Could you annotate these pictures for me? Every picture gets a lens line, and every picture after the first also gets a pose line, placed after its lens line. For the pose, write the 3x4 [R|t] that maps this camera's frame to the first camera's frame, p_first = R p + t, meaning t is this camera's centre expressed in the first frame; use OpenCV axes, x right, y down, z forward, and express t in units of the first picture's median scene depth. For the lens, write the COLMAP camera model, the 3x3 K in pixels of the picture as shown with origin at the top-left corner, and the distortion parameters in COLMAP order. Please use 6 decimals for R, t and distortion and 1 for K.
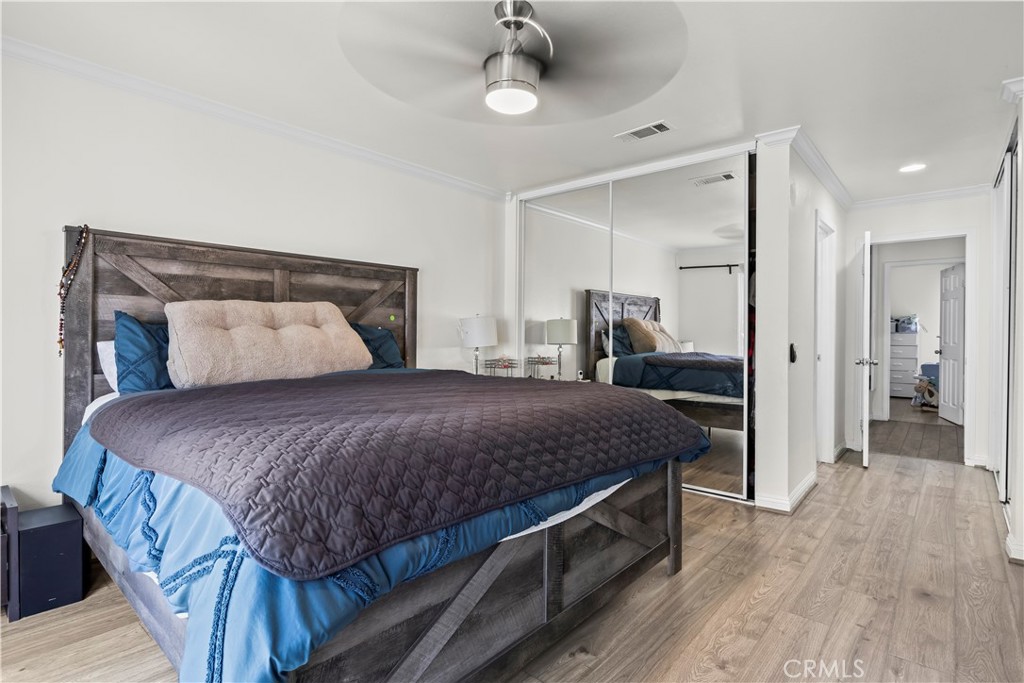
lens RADIAL K [[515.8, 0, 514.1], [0, 515.8, 337.3], [0, 0, 1]] dist [-0.004420, -0.002416]
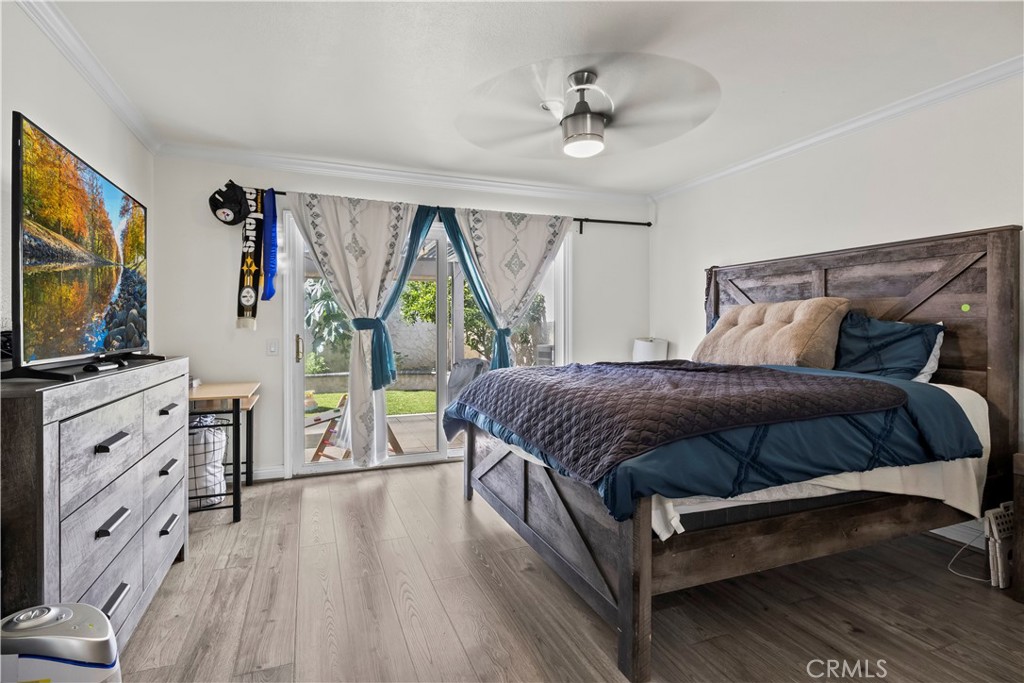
lens RADIAL K [[515.8, 0, 495.7], [0, 515.8, 333.1], [0, 0, 1]] dist [-0.004420, -0.002416]
pose [[-0.483642, 0.002412, -0.875263, 0.700765], [-0.012799, 0.999870, 0.009828, -0.002588], [0.875172, 0.015956, -0.483548, 0.823460]]
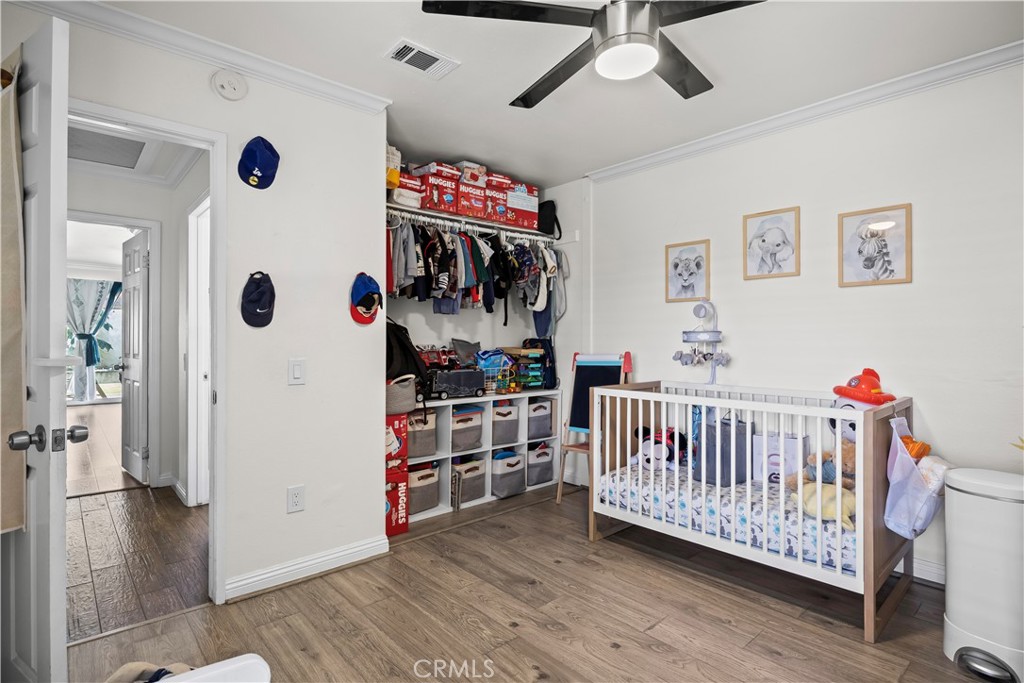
lens RADIAL K [[515.8, 0, 505.8], [0, 515.8, 335.5], [0, 0, 1]] dist [-0.004420, -0.002416]
pose [[-0.138206, -0.013324, -0.990314, 2.410619], [-0.013532, 0.999842, -0.011564, -0.013576], [0.990311, 0.011803, -0.138364, 2.853571]]
